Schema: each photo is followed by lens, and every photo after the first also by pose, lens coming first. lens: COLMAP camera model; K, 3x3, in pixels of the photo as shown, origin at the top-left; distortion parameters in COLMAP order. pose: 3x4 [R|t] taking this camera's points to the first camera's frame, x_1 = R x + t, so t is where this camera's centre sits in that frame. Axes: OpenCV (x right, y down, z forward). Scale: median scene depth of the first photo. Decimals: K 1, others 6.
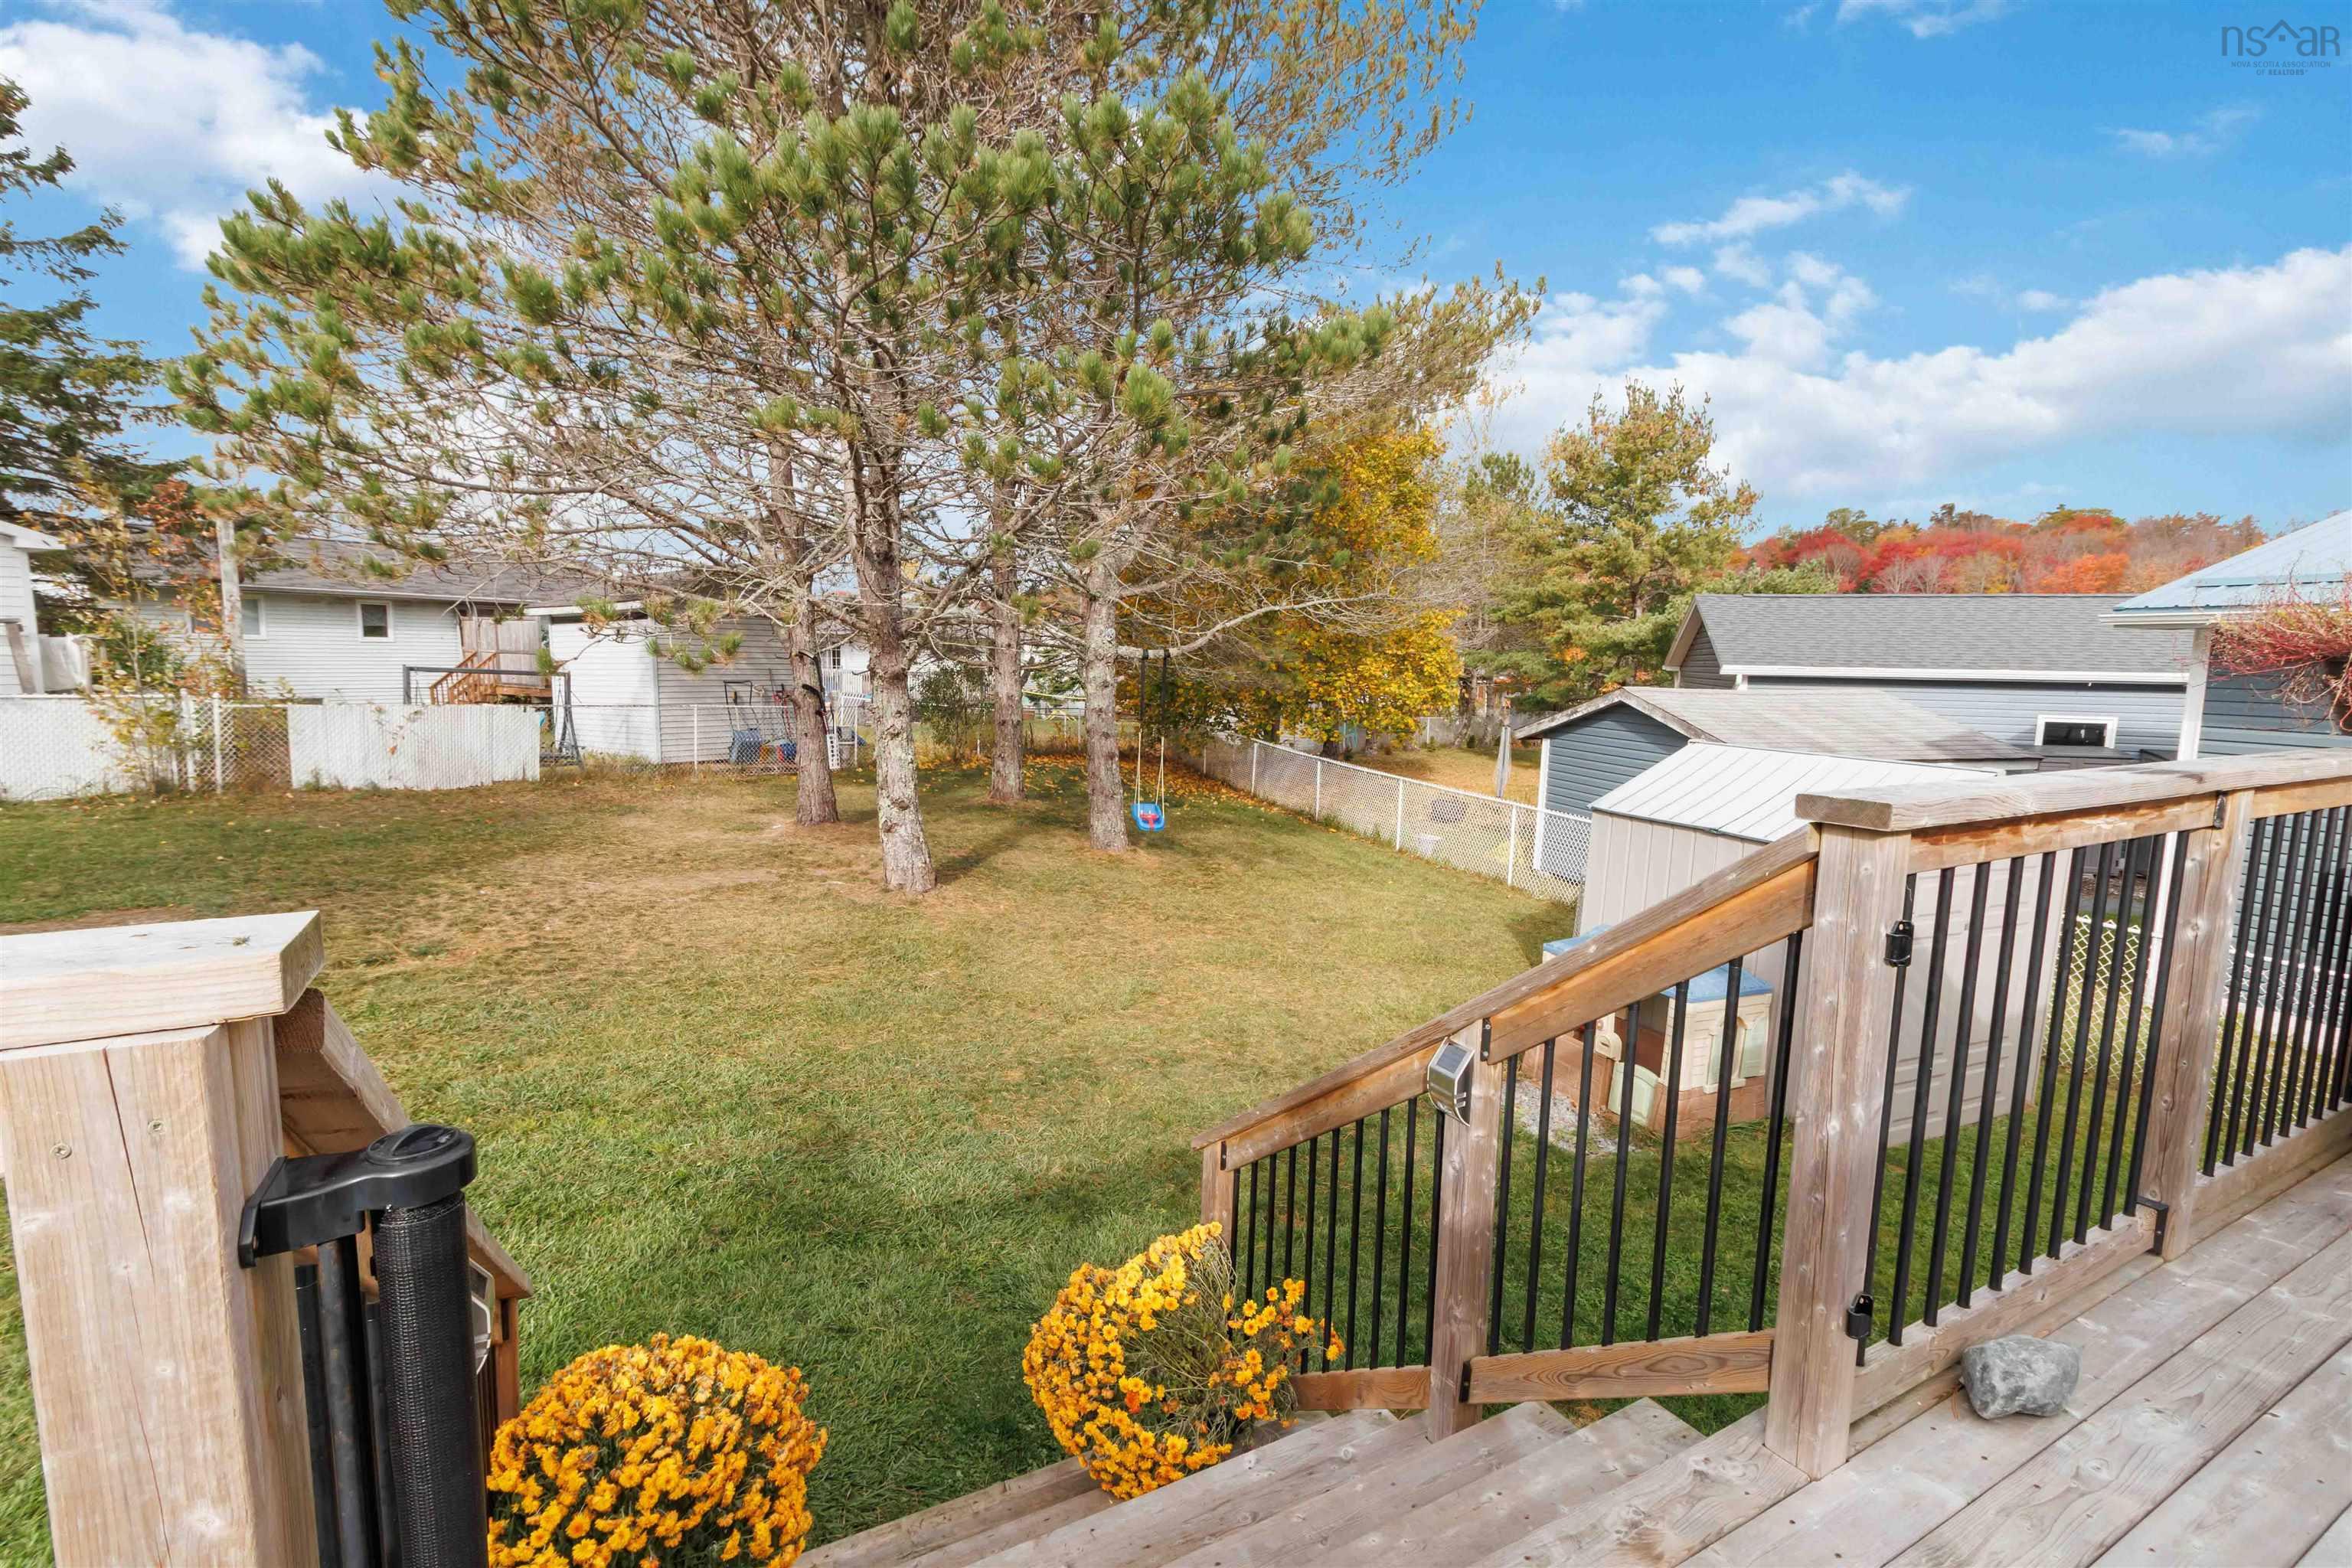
lens RADIAL K [[1066.9, 0, 1176.0], [0, 1066.9, 784.0], [0, 0, 1]] dist [0.003280, 0.000249]
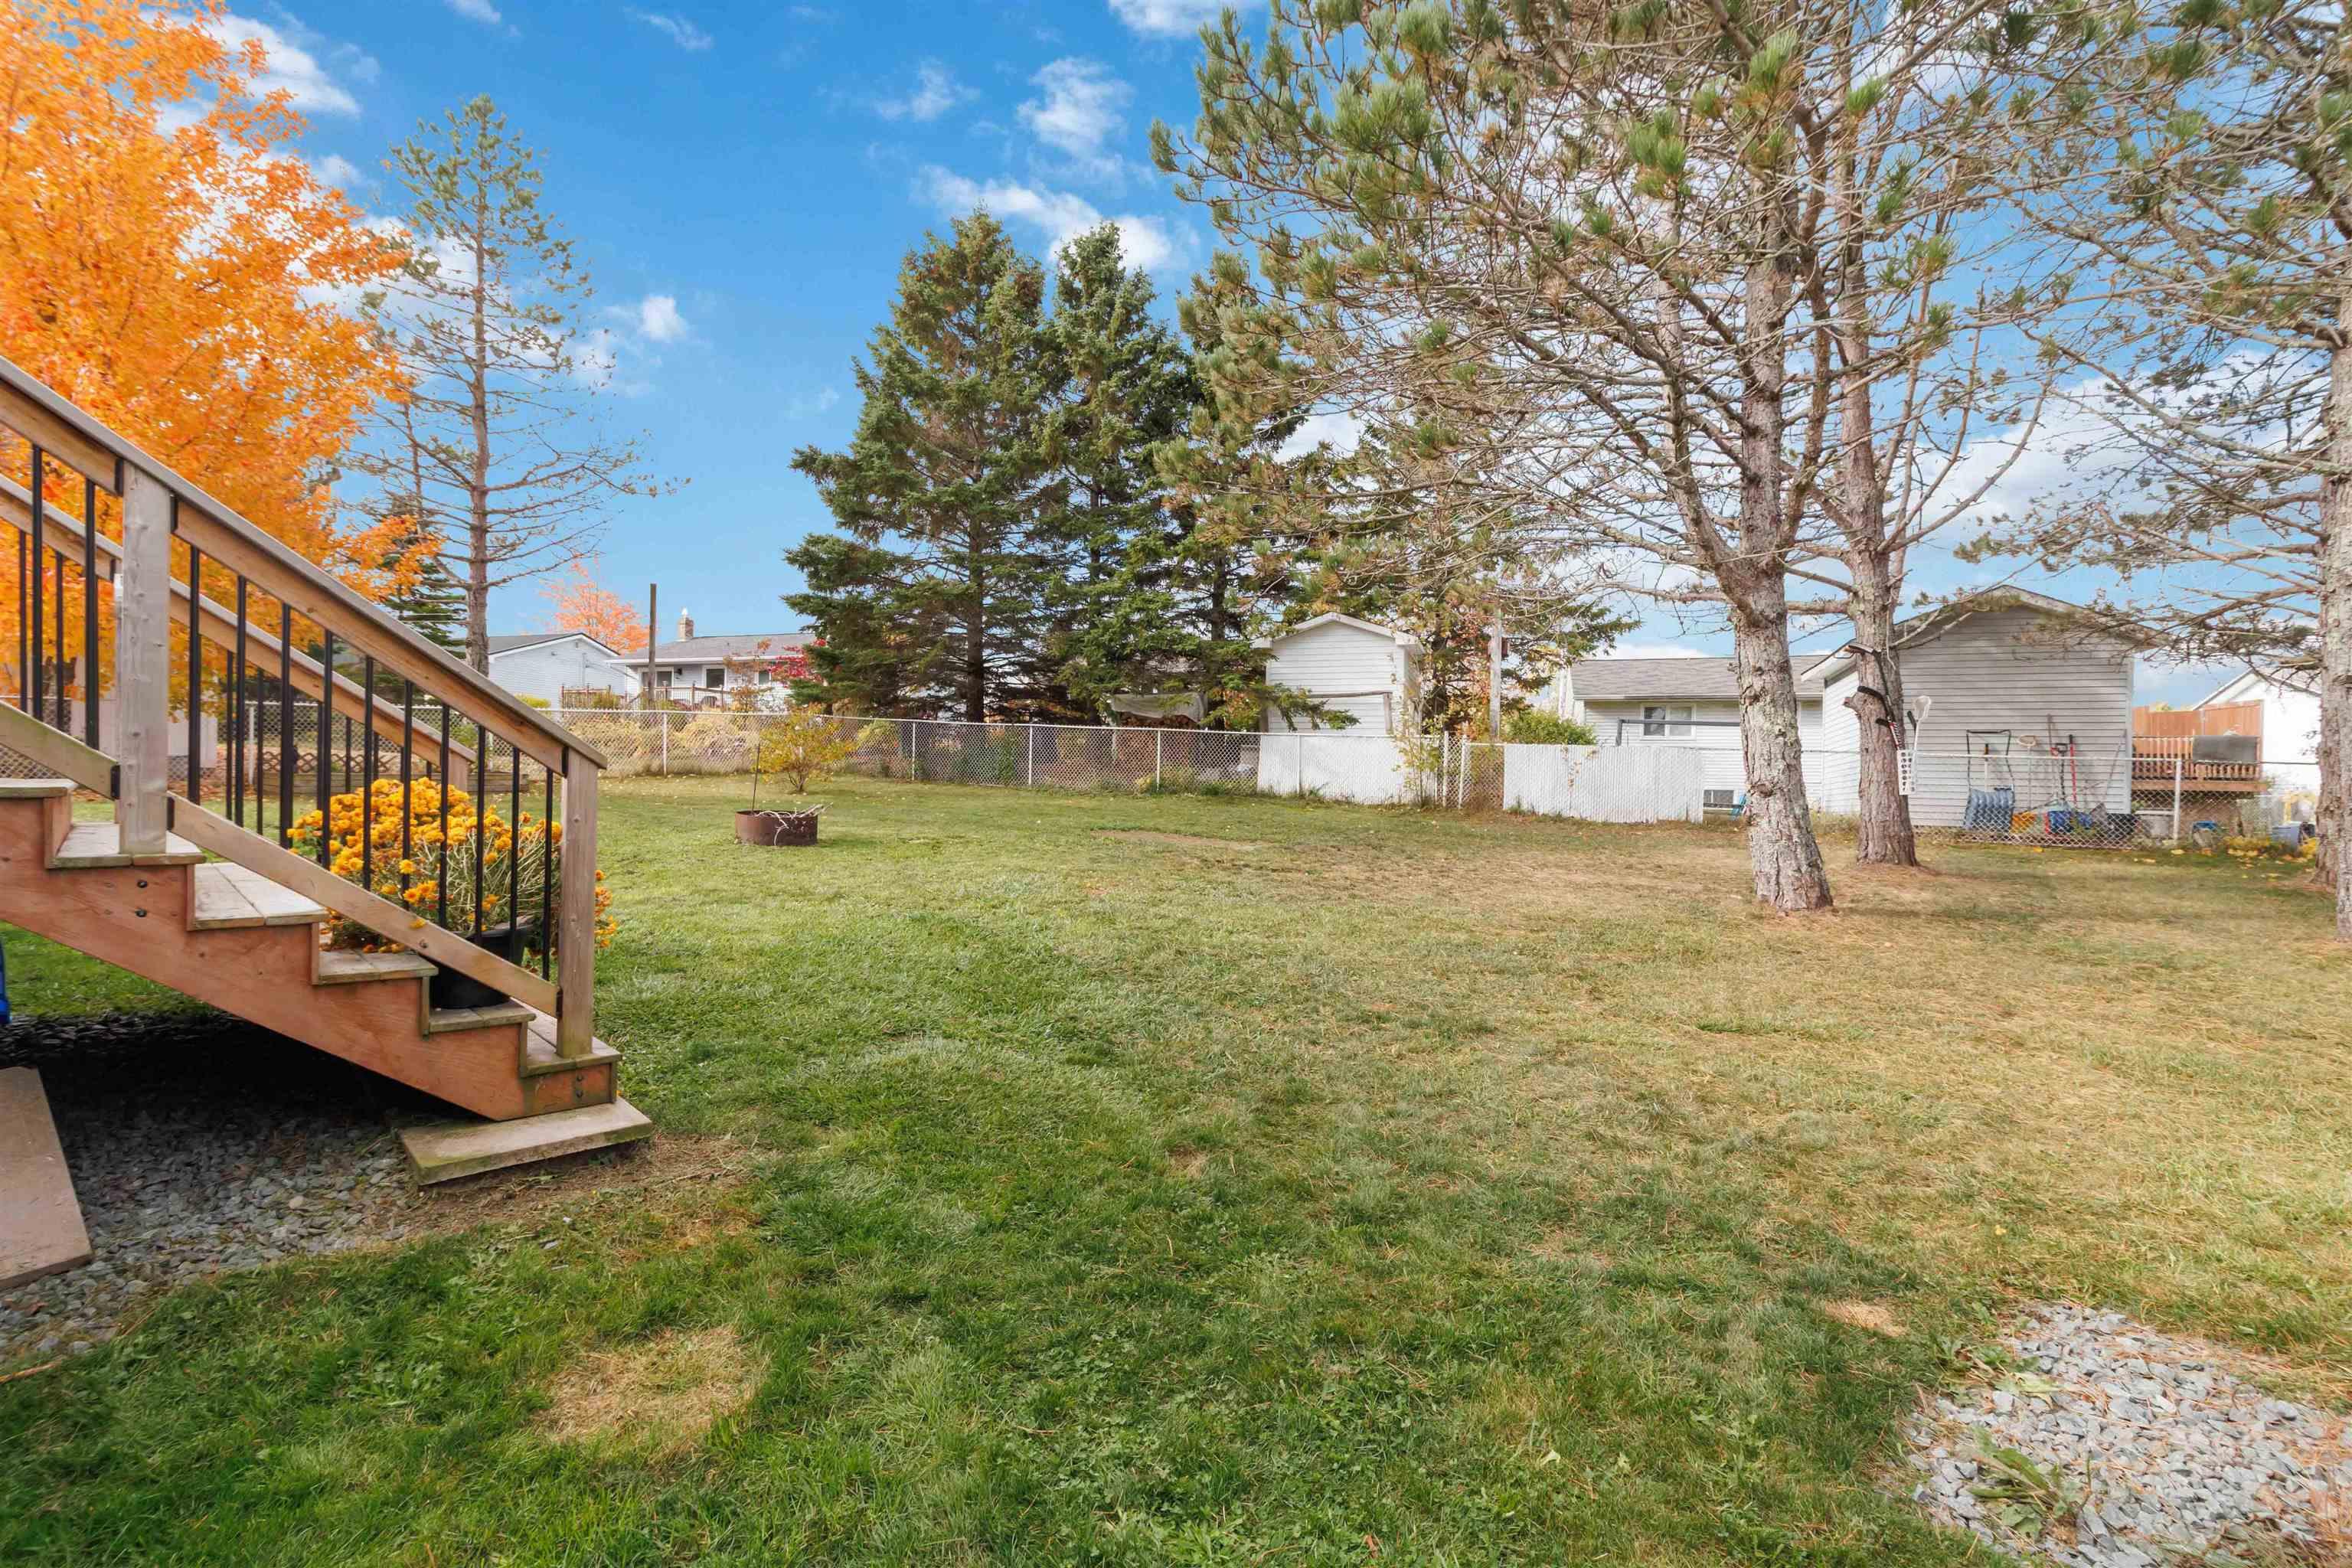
lens RADIAL K [[1066.9, 0, 1176.0], [0, 1066.9, 784.0], [0, 0, 1]] dist [0.003280, 0.000249]
pose [[0.295802, -0.004928, -0.955237, 0.266241], [-0.116440, 0.992344, -0.041177, 0.072670], [0.948126, 0.123408, 0.292963, 0.279528]]
